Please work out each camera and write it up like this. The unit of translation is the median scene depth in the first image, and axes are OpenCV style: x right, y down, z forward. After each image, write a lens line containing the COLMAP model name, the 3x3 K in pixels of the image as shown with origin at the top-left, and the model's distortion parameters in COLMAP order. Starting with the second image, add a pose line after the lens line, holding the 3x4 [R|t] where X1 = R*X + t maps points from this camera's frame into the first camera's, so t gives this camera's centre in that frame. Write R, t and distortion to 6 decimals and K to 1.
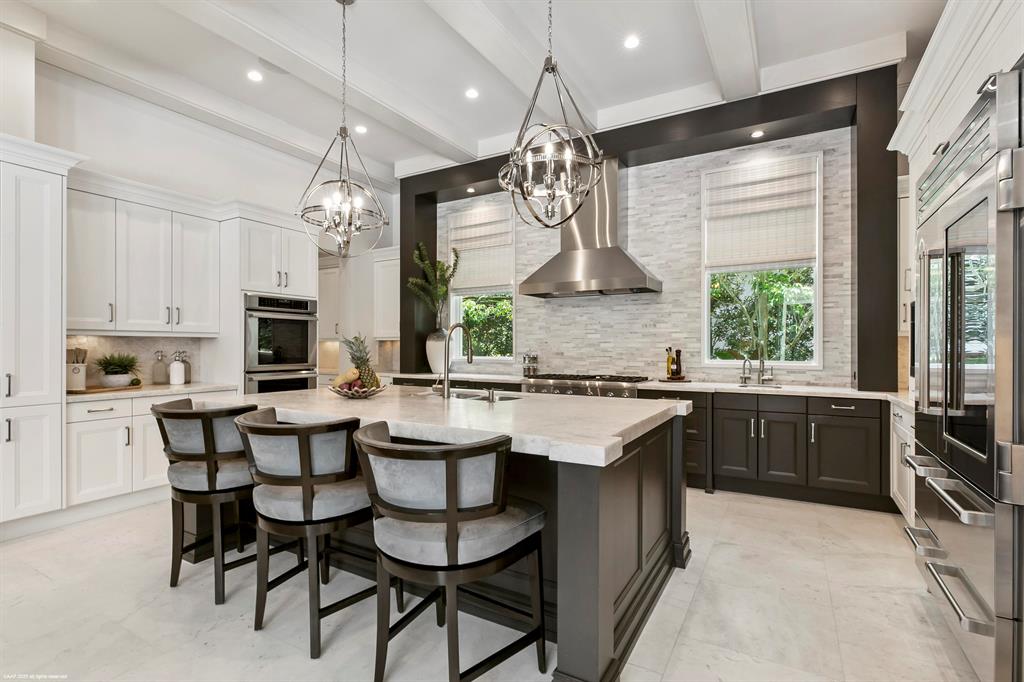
lens RADIAL K [[470.9, 0, 514.2], [0, 470.9, 357.3], [0, 0, 1]] dist [-0.044111, -0.000097]
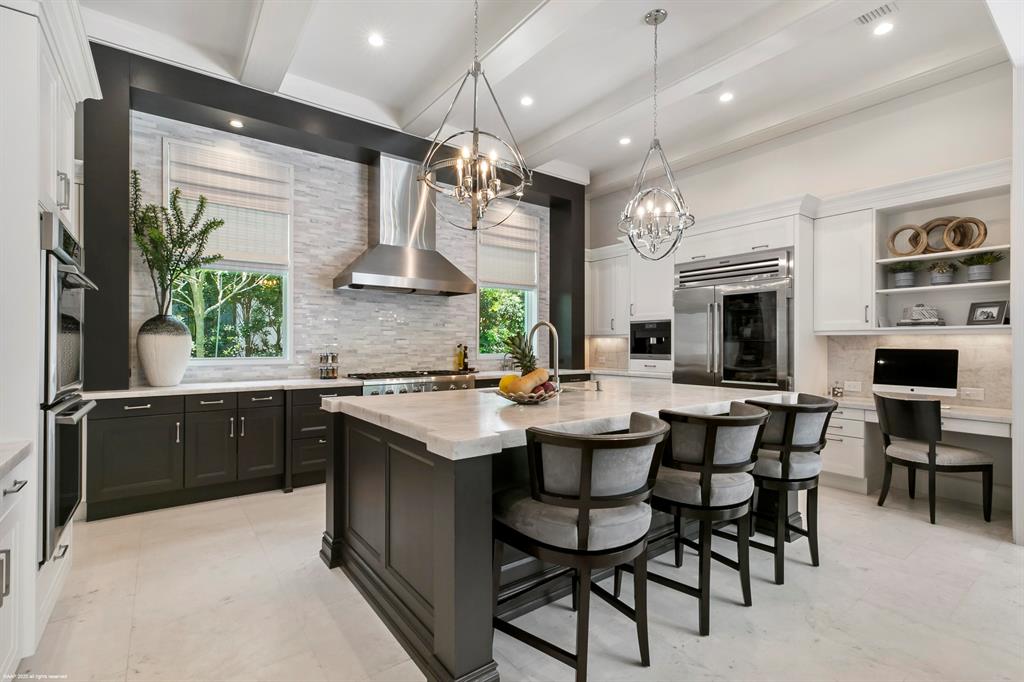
lens RADIAL K [[466.6, 0, 512.0], [0, 466.6, 341.0], [0, 0, 1]] dist [0.001886, -0.000107]
pose [[0.389143, 0.005248, 0.921162, -0.655031], [0.018968, 0.999726, -0.013709, -0.009871], [-0.920982, 0.022807, 0.388937, 0.386540]]
